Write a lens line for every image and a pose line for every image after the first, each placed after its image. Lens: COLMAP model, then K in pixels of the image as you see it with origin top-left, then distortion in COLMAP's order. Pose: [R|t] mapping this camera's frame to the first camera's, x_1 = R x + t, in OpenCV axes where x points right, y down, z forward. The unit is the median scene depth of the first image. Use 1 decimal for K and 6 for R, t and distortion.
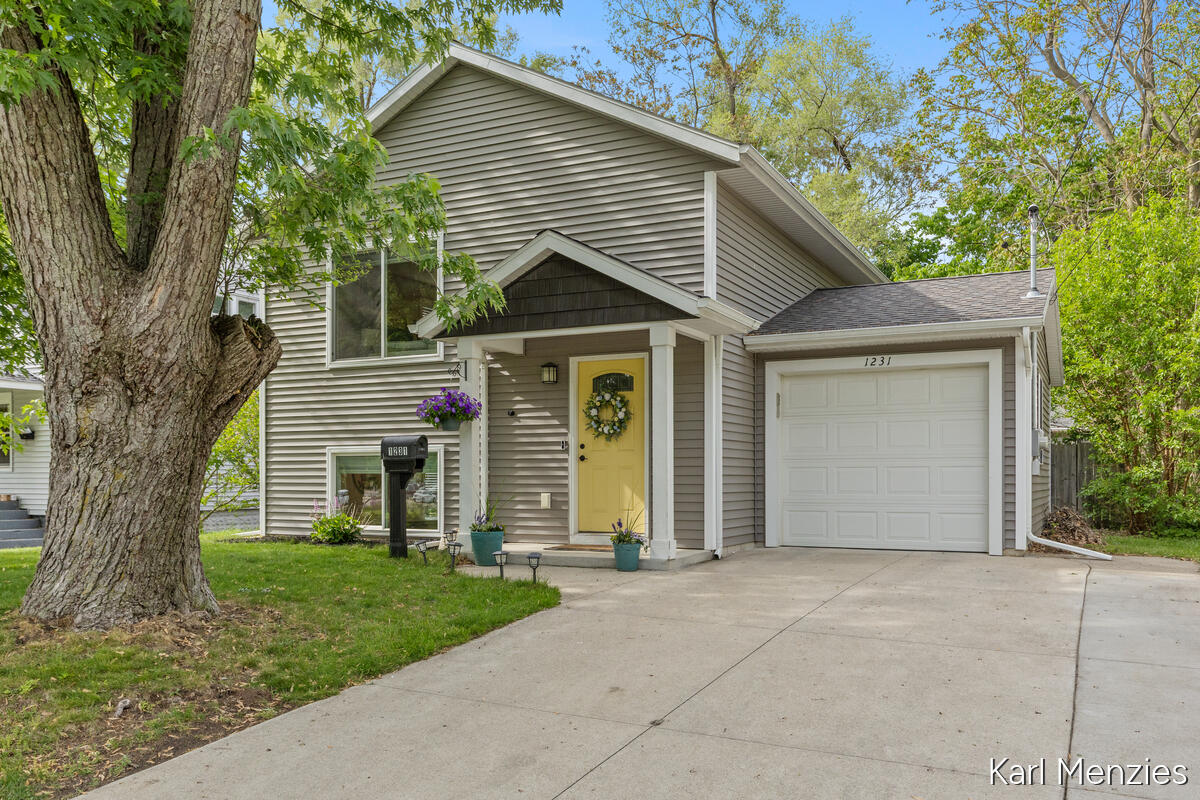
lens RADIAL K [[974.8, 0, 600.0], [0, 974.8, 400.0], [0, 0, 1]] dist [0.007023, -0.003225]
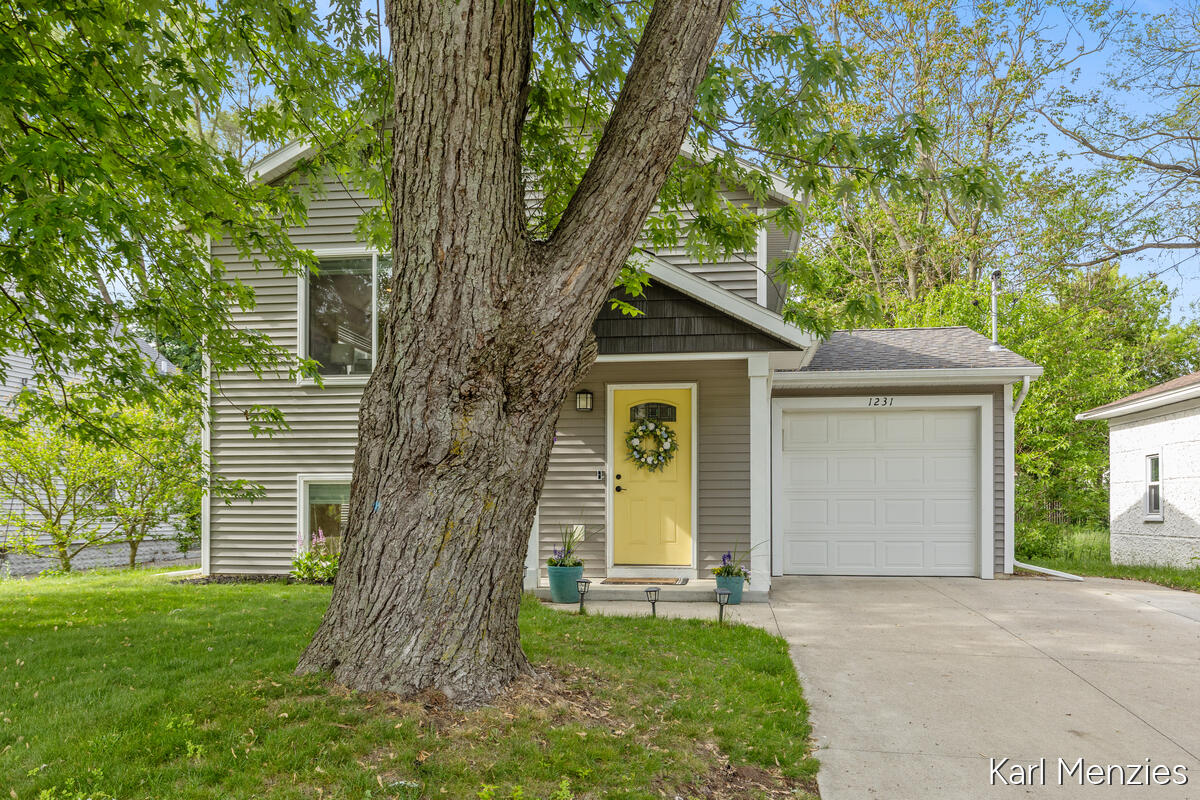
lens RADIAL K [[911.5, 0, 606.7], [0, 911.5, 435.3], [0, 0, 1]] dist [0.000957, -0.000633]
pose [[0.946259, 0.028109, 0.322187, -0.350014], [-0.027467, 0.999601, -0.006538, 0.013447], [-0.322242, -0.002663, 0.946654, 0.154515]]
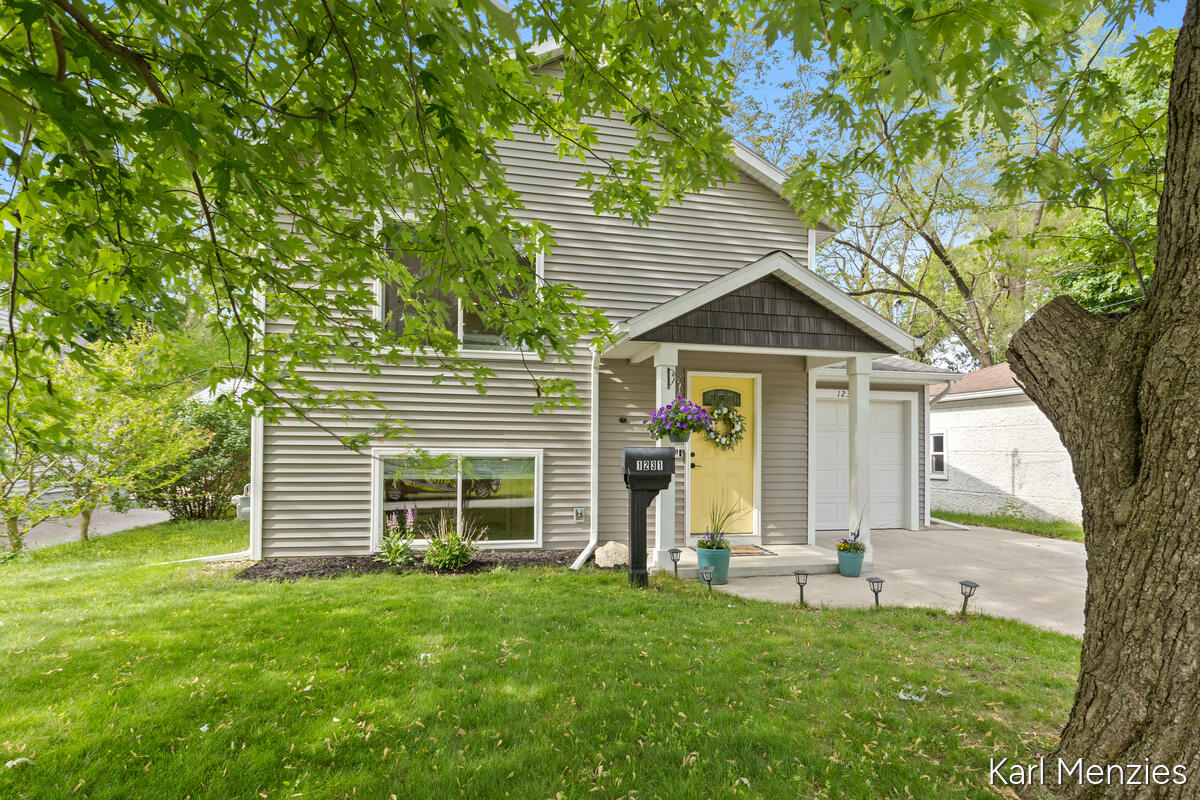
lens RADIAL K [[620.3, 0, 600.0], [0, 620.3, 400.0], [0, 0, 1]] dist [0.000526, 0.000185]
pose [[0.775446, 0.058497, 0.628699, -0.577510], [-0.060286, 0.998010, -0.018502, 0.006617], [-0.628530, -0.023554, 0.777429, 0.575143]]
